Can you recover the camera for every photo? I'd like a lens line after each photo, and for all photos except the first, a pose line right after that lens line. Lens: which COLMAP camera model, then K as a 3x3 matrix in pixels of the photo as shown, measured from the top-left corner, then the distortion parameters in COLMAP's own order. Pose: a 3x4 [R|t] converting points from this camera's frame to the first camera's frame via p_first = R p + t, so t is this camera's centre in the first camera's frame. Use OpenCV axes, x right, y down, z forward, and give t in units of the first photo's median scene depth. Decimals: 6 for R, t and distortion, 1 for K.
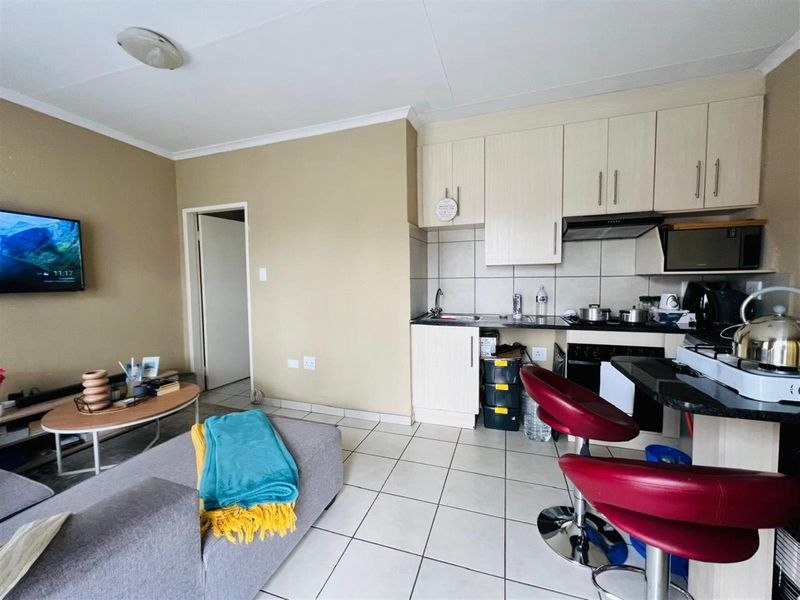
lens RADIAL K [[318.8, 0, 400.9], [0, 318.8, 299.0], [0, 0, 1]] dist [-0.000354, -0.000713]
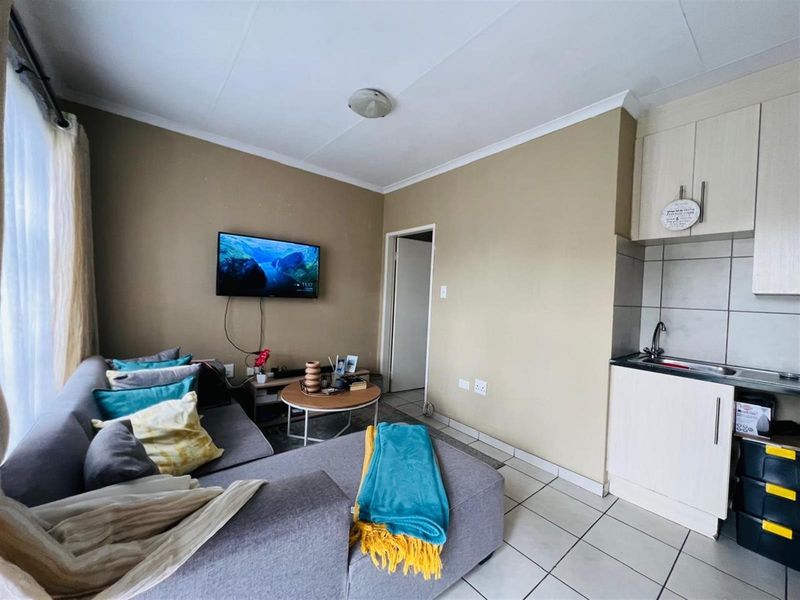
lens RADIAL K [[318.8, 0, 399.3], [0, 318.8, 299.3], [0, 0, 1]] dist [-0.000354, -0.000713]
pose [[0.842175, 0.057053, -0.536177, 0.004142], [-0.087397, 0.995681, -0.031326, -0.010167], [0.532074, 0.073242, 0.843524, 0.062687]]
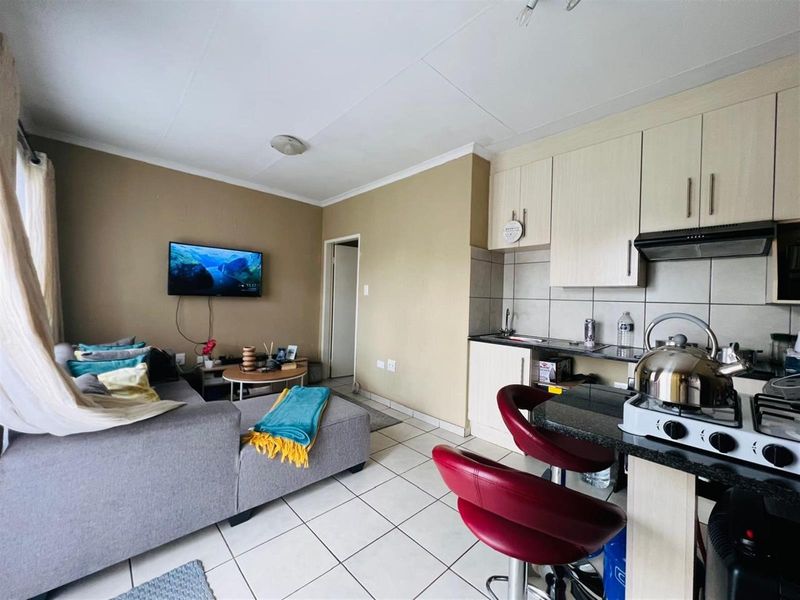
lens RADIAL K [[318.8, 0, 399.7], [0, 318.8, 299.3], [0, 0, 1]] dist [-0.000354, -0.000713]
pose [[0.883048, 0.041311, -0.467462, 0.336291], [-0.069545, 0.996639, -0.043296, 0.005584], [0.464102, 0.070742, 0.882952, -0.060064]]
